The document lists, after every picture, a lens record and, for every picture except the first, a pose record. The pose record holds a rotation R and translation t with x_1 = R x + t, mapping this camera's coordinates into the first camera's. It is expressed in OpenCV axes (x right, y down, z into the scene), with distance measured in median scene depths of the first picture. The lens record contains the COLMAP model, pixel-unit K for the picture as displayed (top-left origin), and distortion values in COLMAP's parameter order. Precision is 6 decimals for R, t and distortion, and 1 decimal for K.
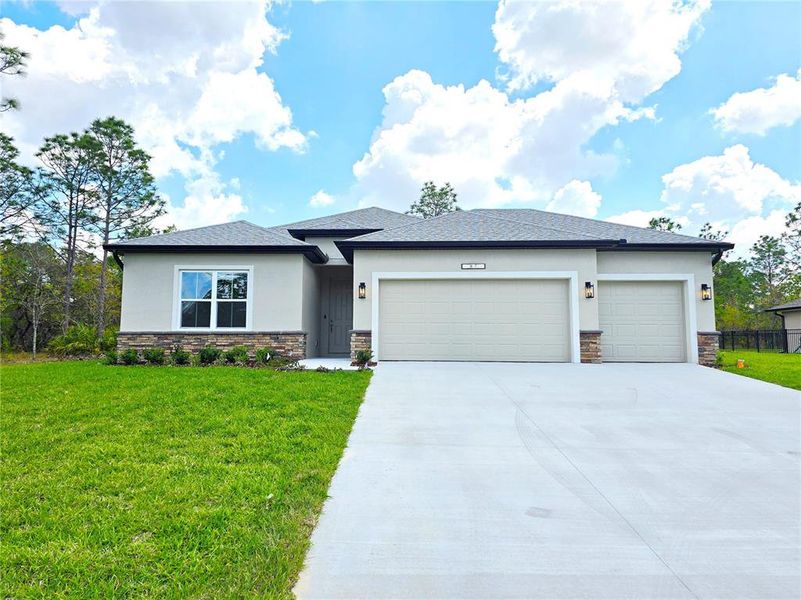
lens RADIAL K [[570.6, 0, 397.6], [0, 570.6, 302.2], [0, 0, 1]] dist [0.070835, -0.027438]
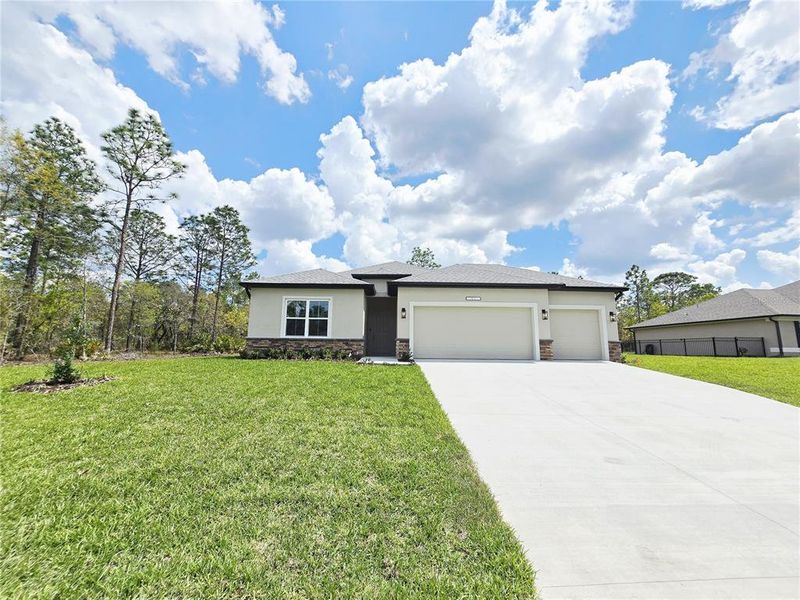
lens RADIAL K [[354.6, 0, 392.1], [0, 354.6, 297.8], [0, 0, 1]] dist [0.009342, 0.000076]
pose [[0.999067, 0.013110, 0.041151, -0.132804], [-0.010410, 0.997821, -0.065149, 0.001420], [-0.041916, 0.064659, 0.997027, 0.021117]]
